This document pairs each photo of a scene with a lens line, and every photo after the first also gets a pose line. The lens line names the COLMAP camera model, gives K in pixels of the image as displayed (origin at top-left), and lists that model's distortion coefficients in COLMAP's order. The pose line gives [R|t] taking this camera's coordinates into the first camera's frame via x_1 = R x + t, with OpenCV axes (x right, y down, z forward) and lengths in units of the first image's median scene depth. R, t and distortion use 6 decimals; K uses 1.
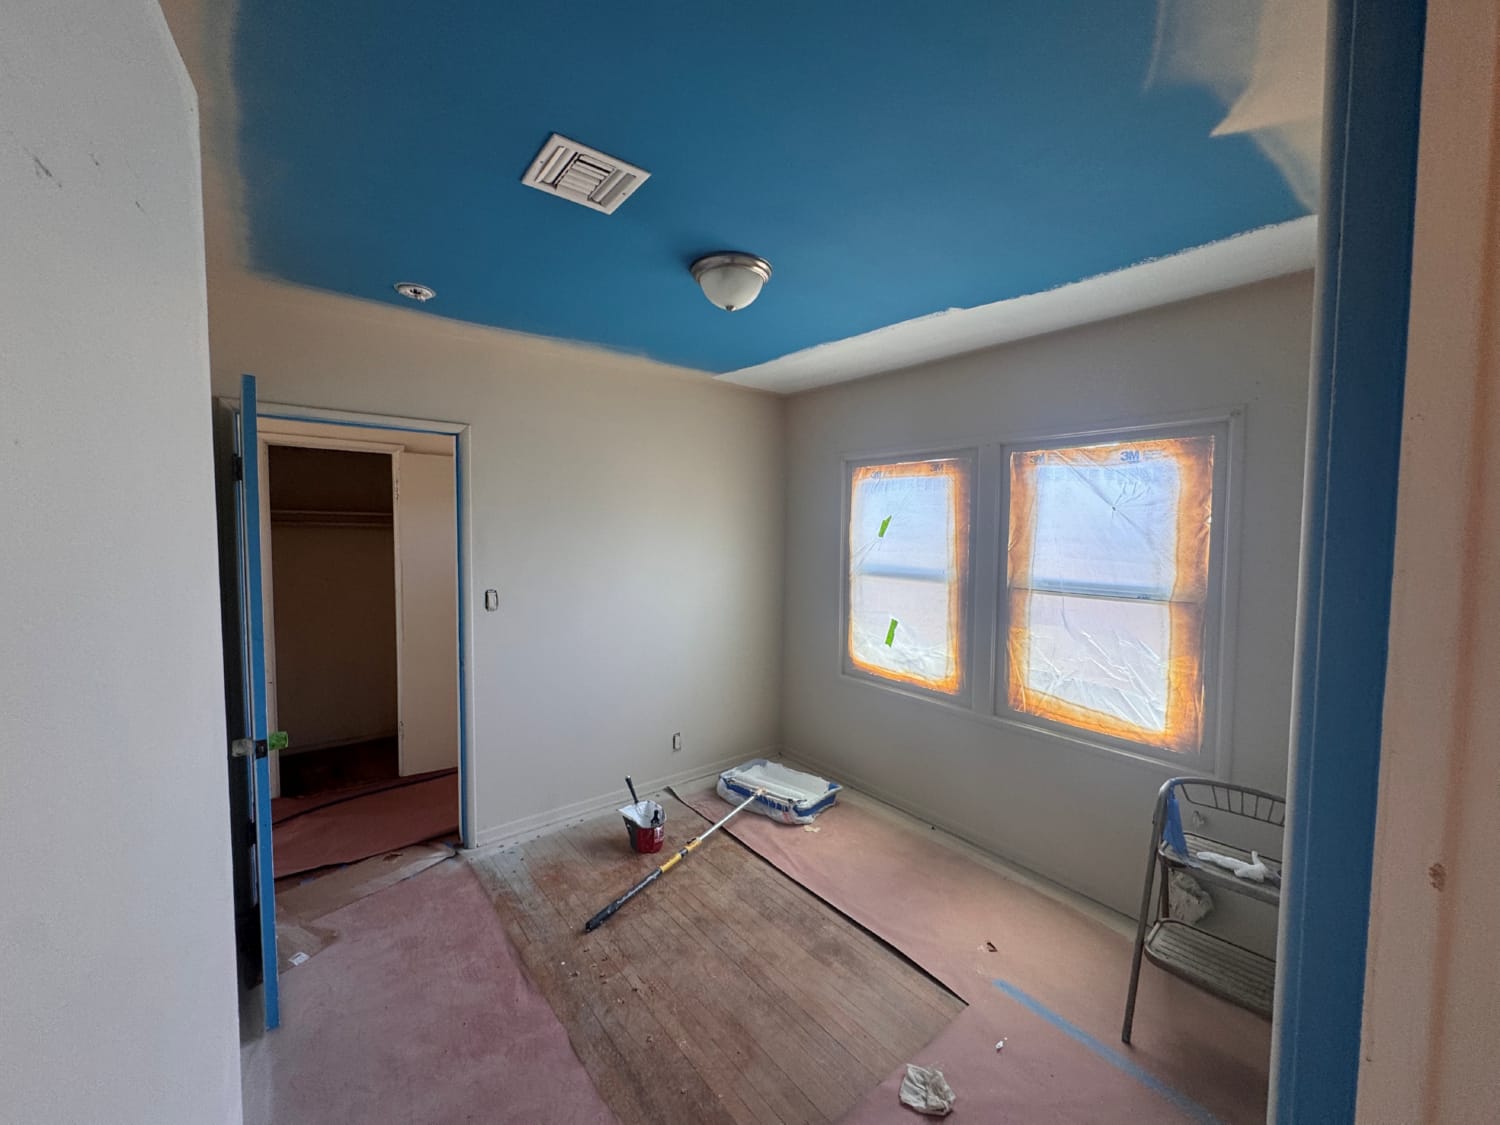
lens RADIAL K [[600.2, 0, 750.0], [0, 600.2, 562.5], [0, 0, 1]] dist [-0.000841, -0.000893]
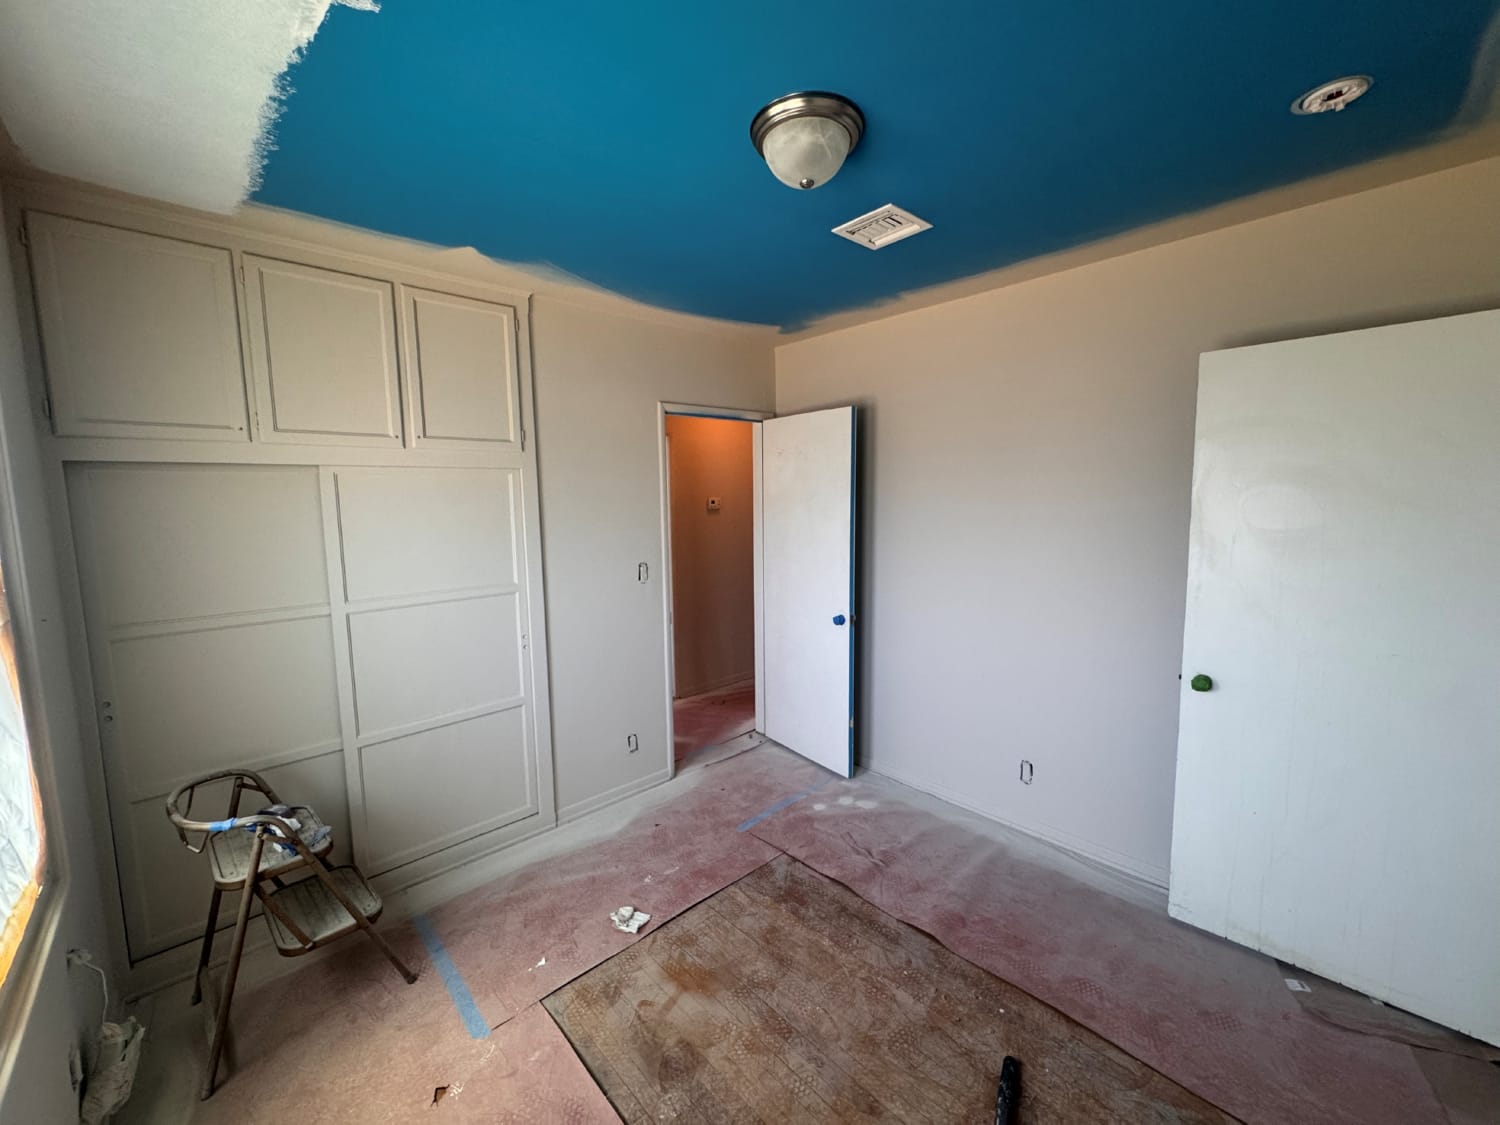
lens RADIAL K [[600.2, 0, 750.0], [0, 600.2, 562.5], [0, 0, 1]] dist [-0.000841, -0.000893]
pose [[-0.996923, 0.014436, -0.077041, 0.102079], [0.001243, 0.985681, 0.168614, -0.095659], [0.078372, 0.167999, -0.982667, 1.864854]]
